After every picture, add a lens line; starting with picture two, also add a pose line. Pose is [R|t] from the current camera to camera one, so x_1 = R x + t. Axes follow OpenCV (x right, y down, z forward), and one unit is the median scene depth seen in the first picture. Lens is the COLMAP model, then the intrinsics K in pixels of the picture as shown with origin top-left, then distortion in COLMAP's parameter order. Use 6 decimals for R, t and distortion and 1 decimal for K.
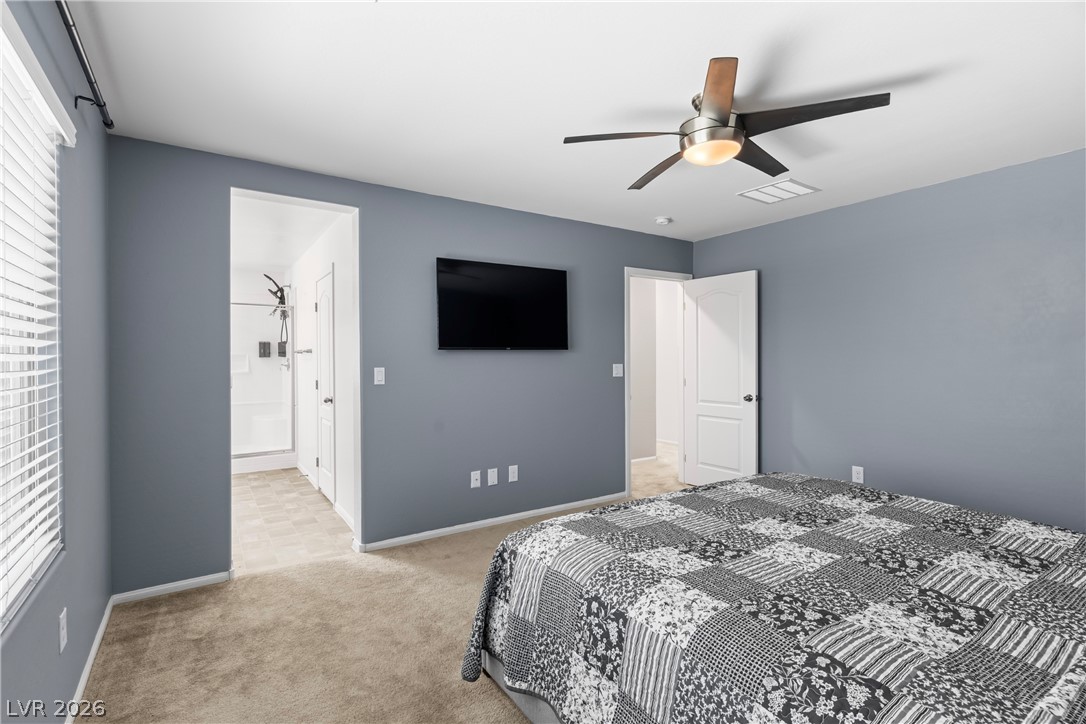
lens RADIAL K [[500.5, 0, 543.0], [0, 500.5, 362.0], [0, 0, 1]] dist [-0.000536, -0.000153]
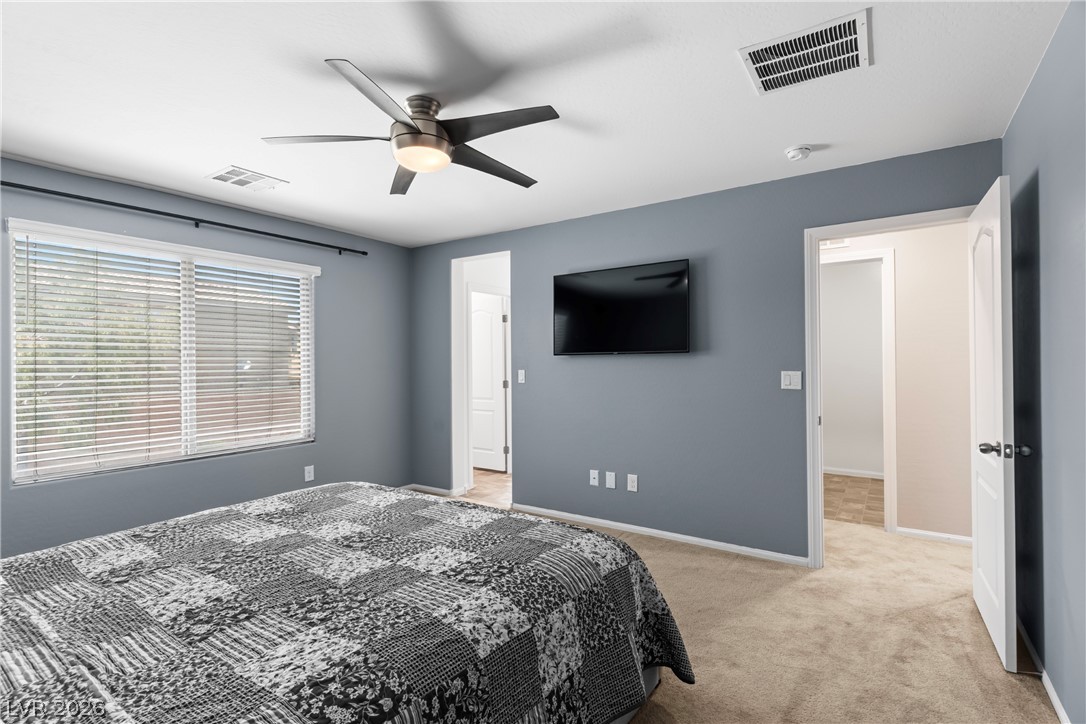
lens RADIAL K [[512.7, 0, 543.0], [0, 512.7, 362.0], [0, 0, 1]] dist [-0.001329, 0.000577]
pose [[0.378087, 0.009674, -0.925720, 0.879750], [0.003077, 0.999927, 0.011707, -0.023883], [0.925765, -0.007275, 0.378030, 0.527165]]
